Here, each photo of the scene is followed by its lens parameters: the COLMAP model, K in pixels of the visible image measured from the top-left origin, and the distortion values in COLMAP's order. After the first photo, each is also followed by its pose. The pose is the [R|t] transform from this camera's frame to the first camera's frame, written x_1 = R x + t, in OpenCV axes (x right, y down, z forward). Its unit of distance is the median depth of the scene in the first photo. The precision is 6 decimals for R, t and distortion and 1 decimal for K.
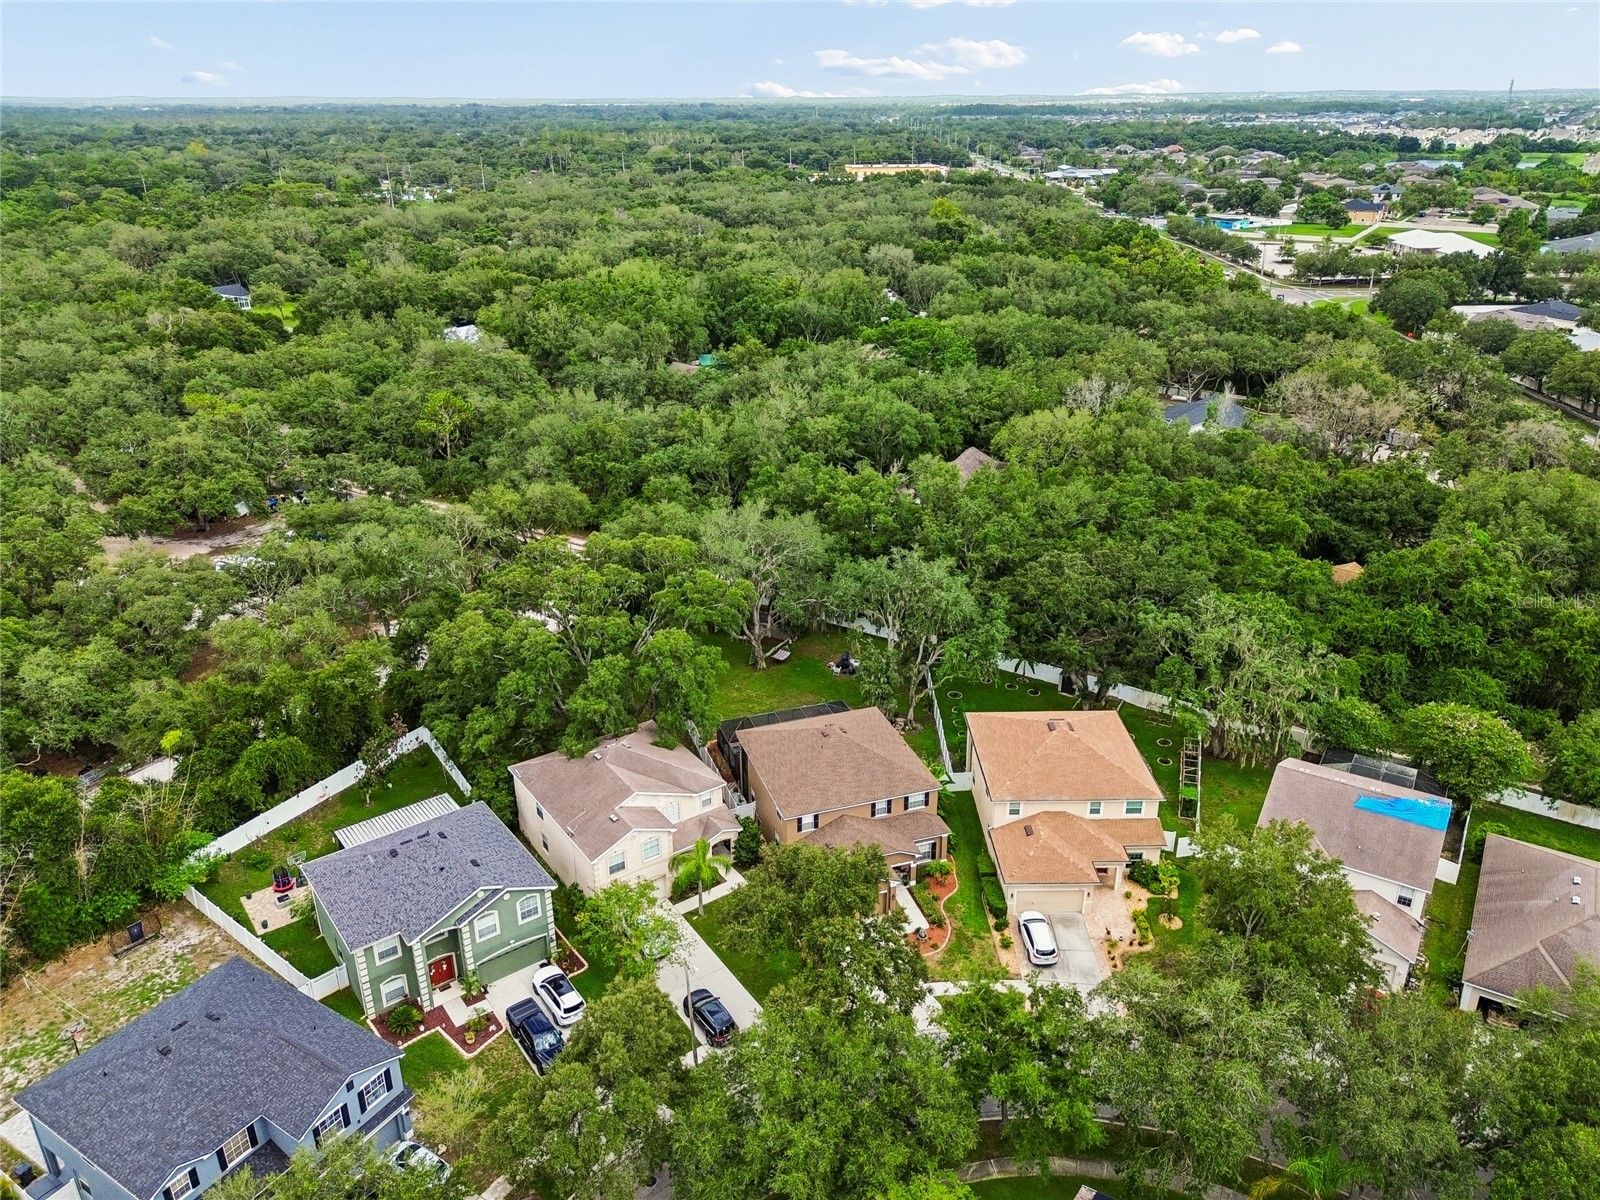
lens RADIAL K [[1113.0, 0, 800.5], [0, 1113.0, 587.4], [0, 0, 1]] dist [0.061736, -0.047026]
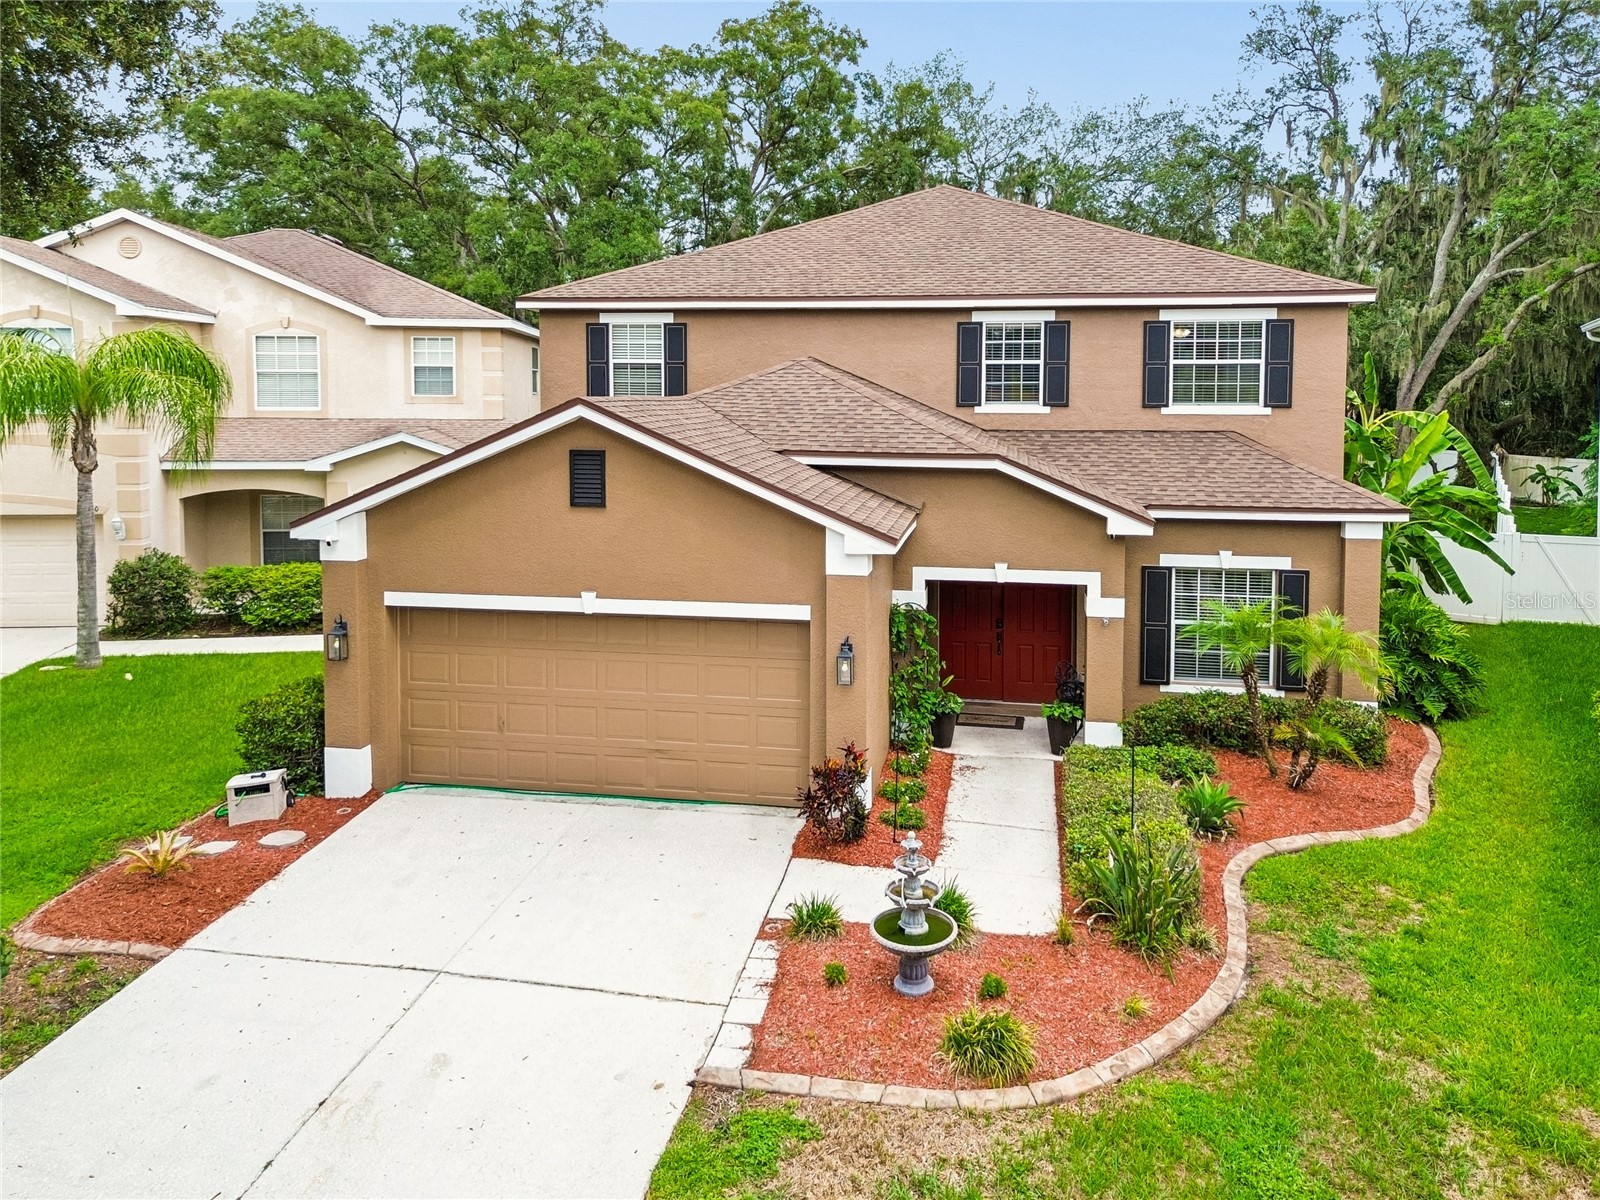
lens RADIAL K [[1198.6, 0, 815.9], [0, 1198.6, 461.8], [0, 0, 1]] dist [0.029138, -0.005087]
pose [[0.880681, 0.044265, -0.471636, 0.142305], [-0.198223, 0.938702, -0.282038, 0.281129], [0.430242, 0.341875, 0.835472, 0.814571]]
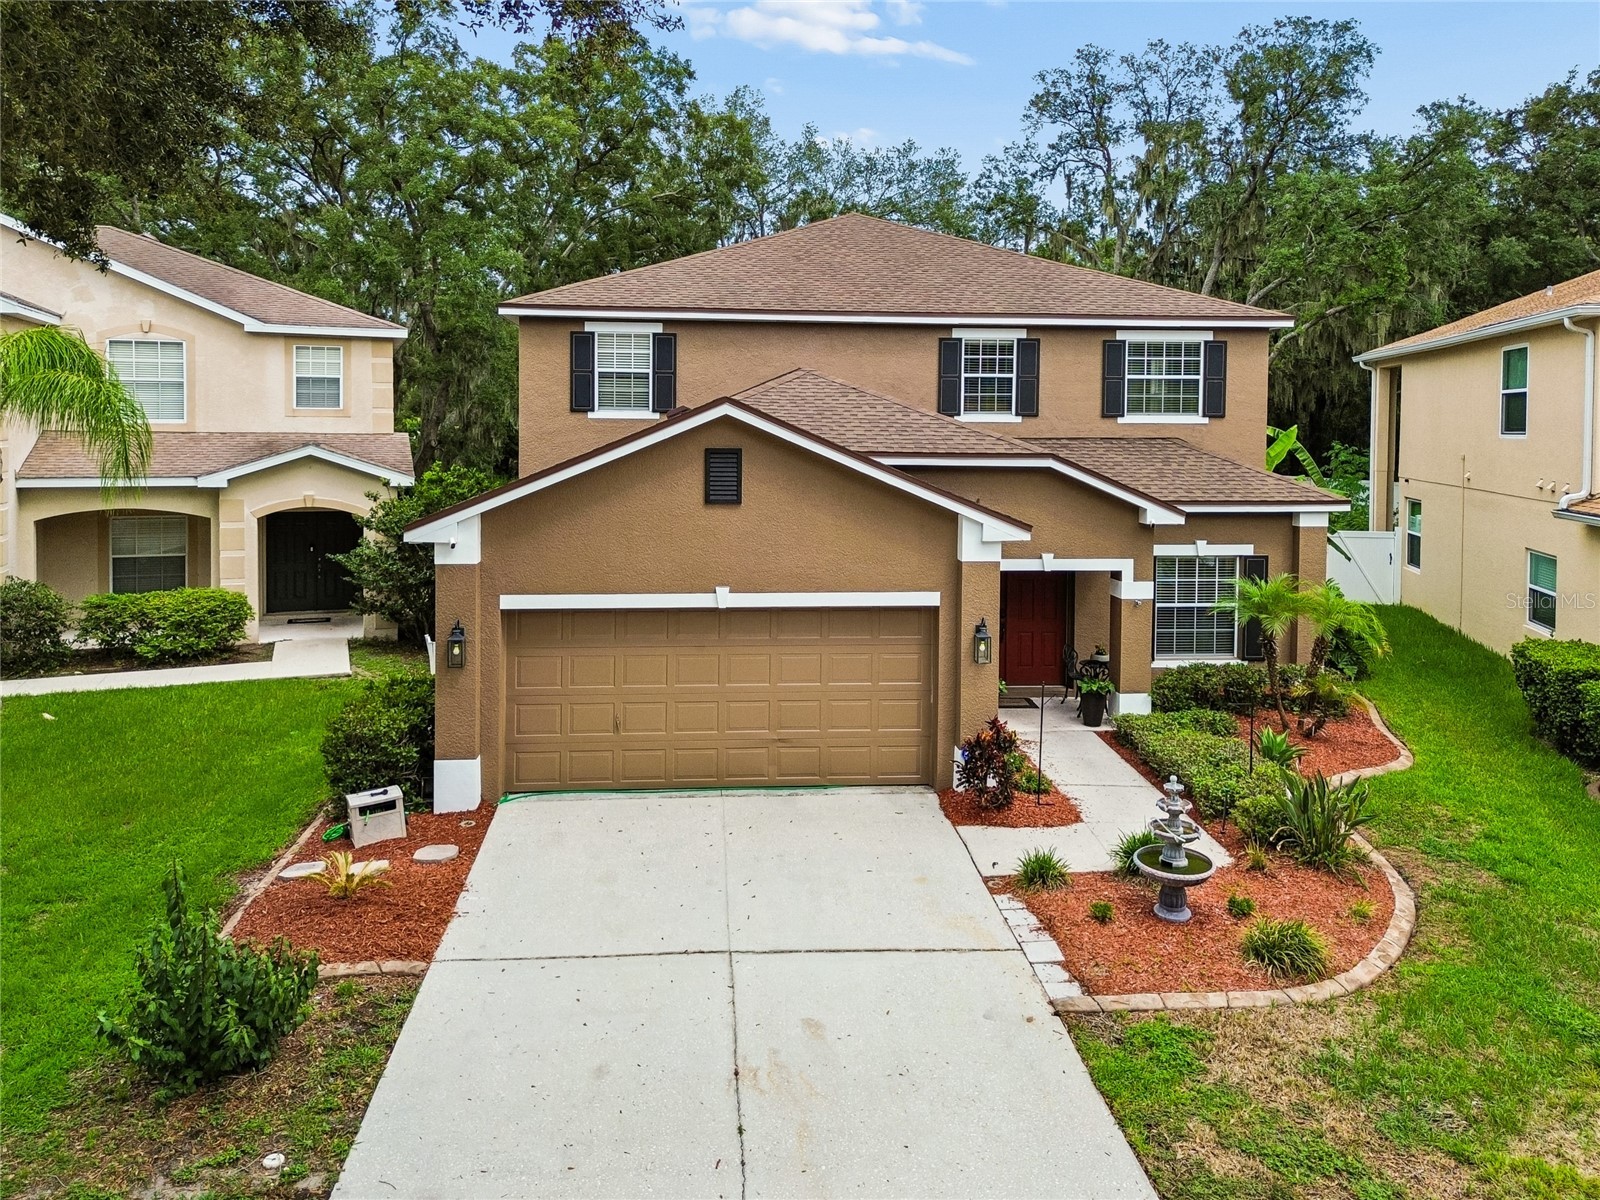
lens RADIAL K [[1176.6, 0, 796.7], [0, 1176.6, 495.0], [0, 0, 1]] dist [0.054826, -0.036943]
pose [[0.973573, 0.032722, -0.226022, 0.088306], [-0.106821, 0.939993, -0.324041, 0.296652], [0.201856, 0.339621, 0.918647, 0.793272]]
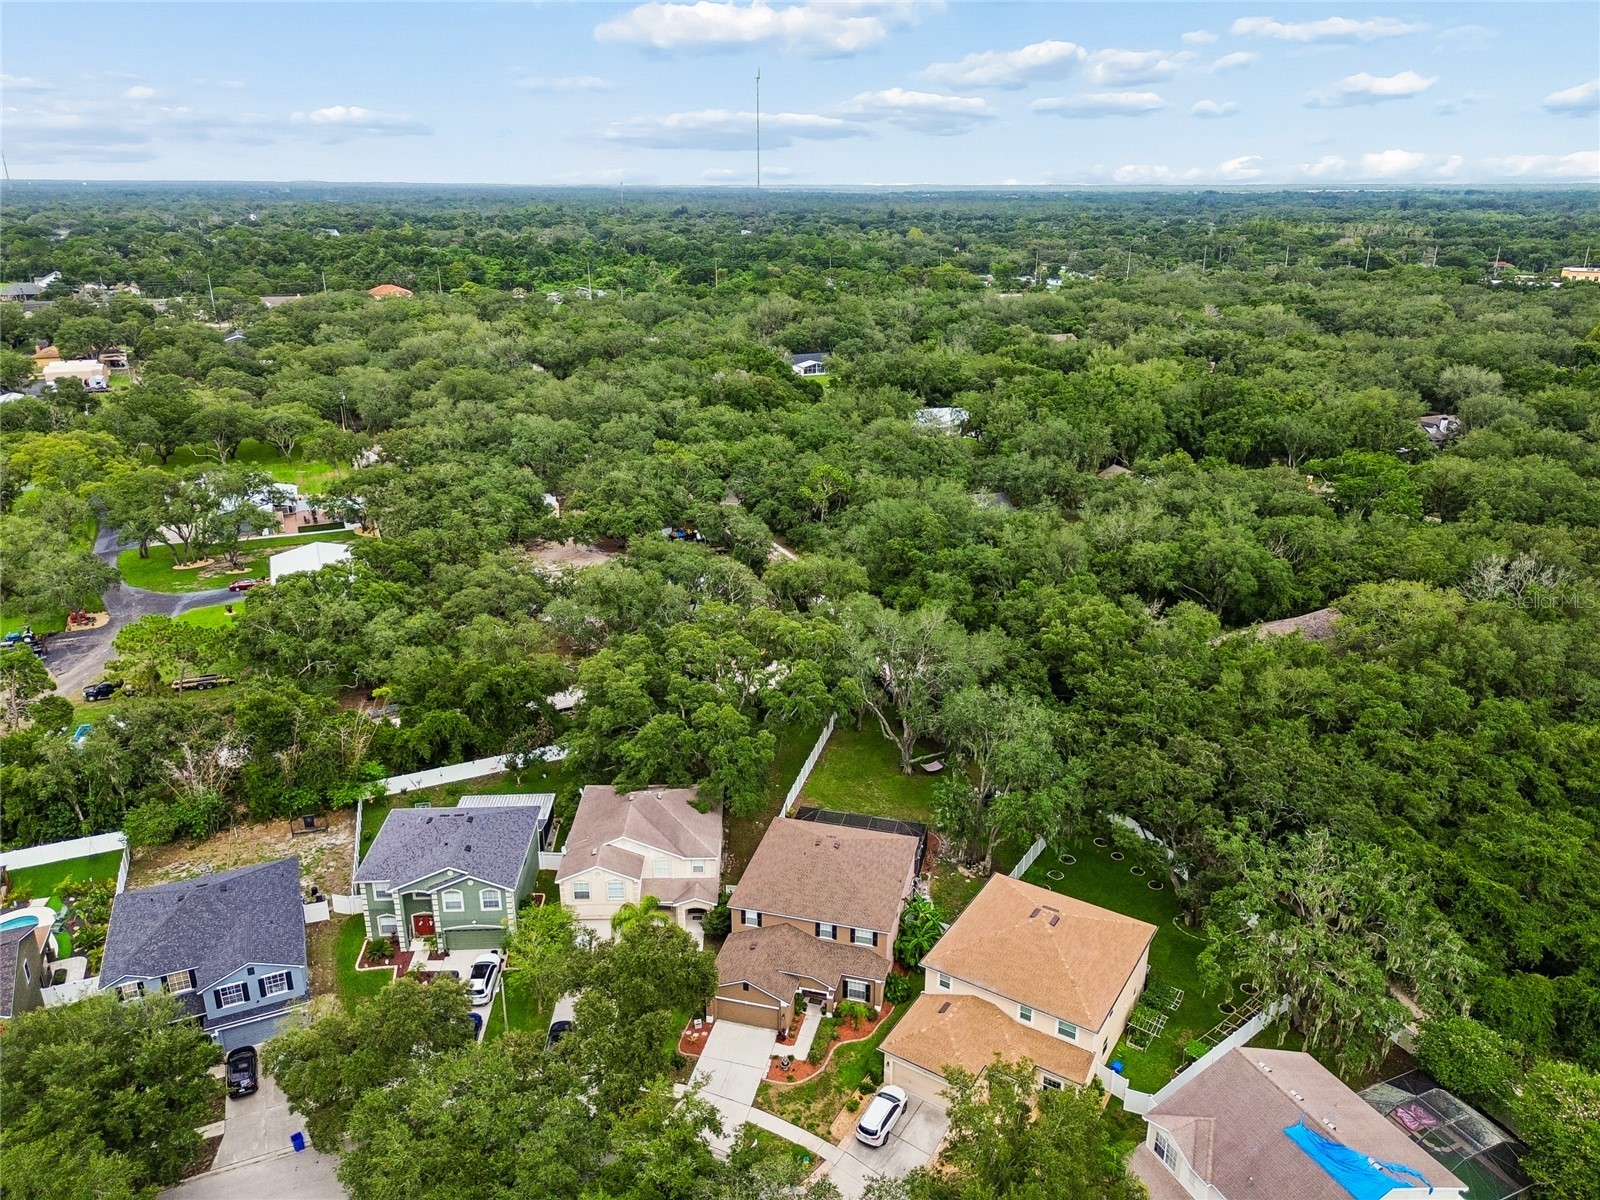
lens RADIAL K [[1094.8, 0, 800.0], [0, 1094.8, 600.0], [0, 0, 1]] dist [0.057825, -0.041652]
pose [[0.840840, 0.199718, -0.503091, 0.489028], [-0.226120, 0.974060, 0.008760, -0.093285], [0.491790, 0.106393, 0.864189, 0.107149]]
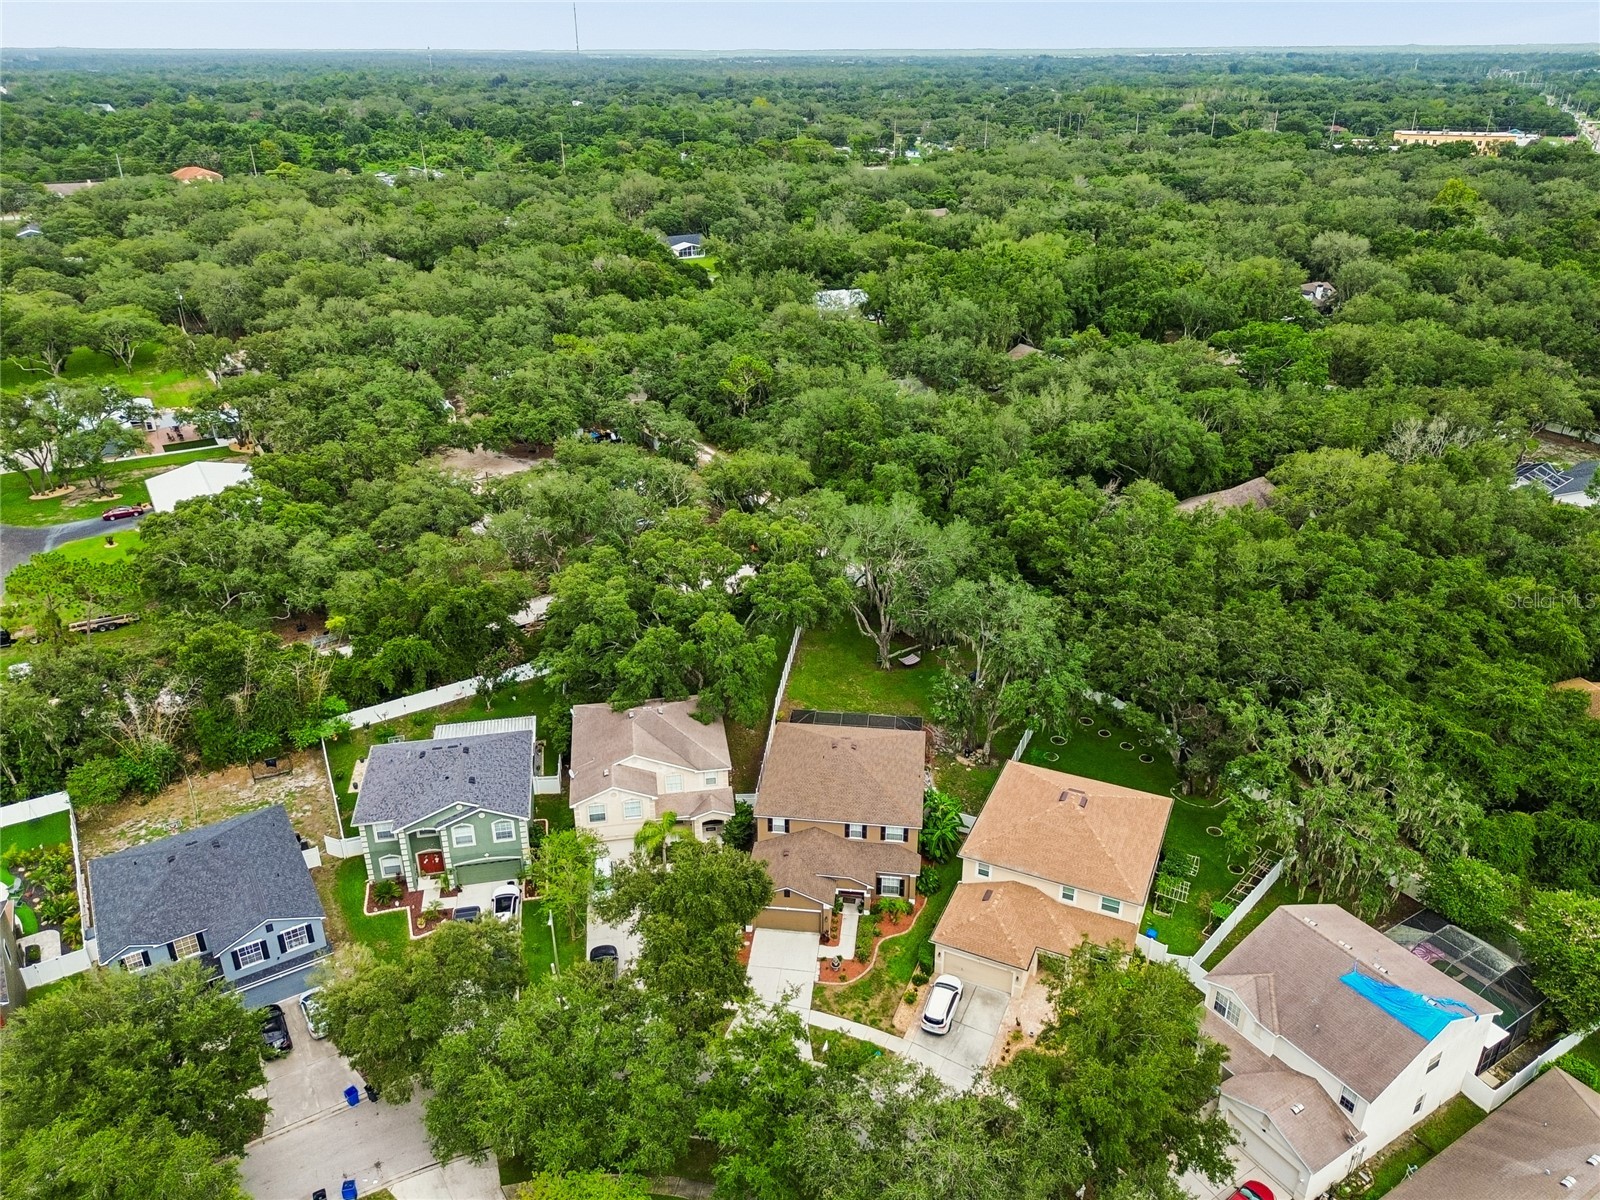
lens RADIAL K [[1113.0, 0, 800.5], [0, 1113.0, 587.4], [0, 0, 1]] dist [0.061736, -0.047026]
pose [[0.906080, 0.186653, -0.379709, 0.365632], [-0.173892, 0.982416, 0.067974, -0.075056], [0.385720, 0.004439, 0.922605, 0.060814]]
